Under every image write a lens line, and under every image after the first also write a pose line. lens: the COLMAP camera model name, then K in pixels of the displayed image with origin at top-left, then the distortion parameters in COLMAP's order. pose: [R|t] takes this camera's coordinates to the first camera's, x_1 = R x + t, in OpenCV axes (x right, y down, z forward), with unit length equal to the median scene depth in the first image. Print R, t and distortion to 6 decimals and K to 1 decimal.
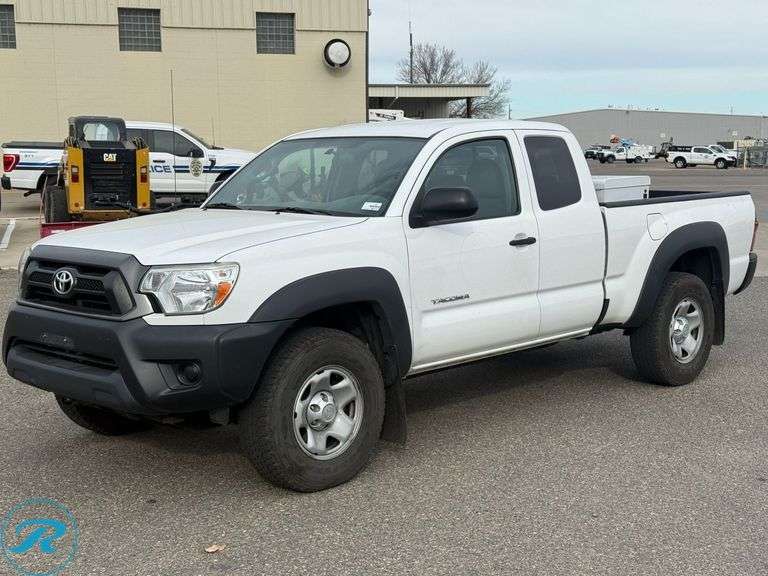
lens RADIAL K [[1229.2, 0, 384.8], [0, 1229.2, 292.0], [0, 0, 1]] dist [-0.007130, 0.000000]
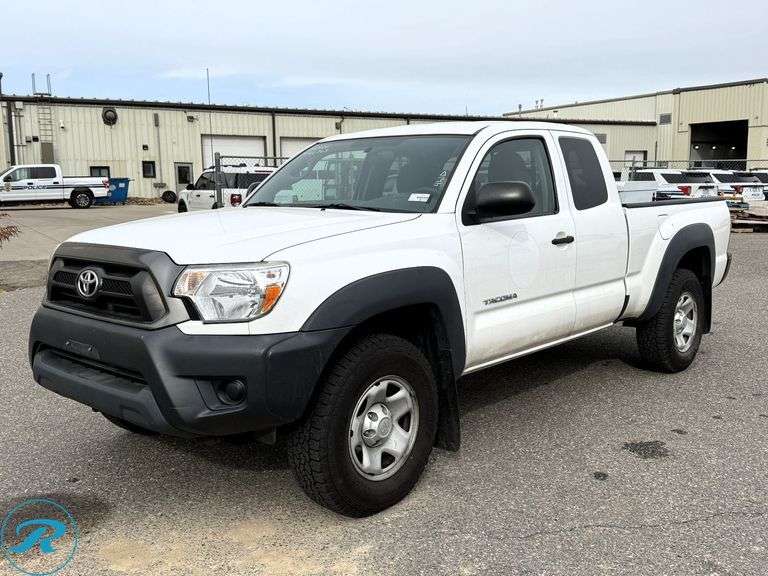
lens RADIAL K [[847.5, 0, 381.8], [0, 847.5, 270.4], [0, 0, 1]] dist [-0.000967, 0.000000]
pose [[0.999591, 0.001032, 0.028584, -0.061487], [-0.000753, 0.999952, -0.009768, -0.010556], [-0.028592, 0.009742, 0.999544, 0.350269]]
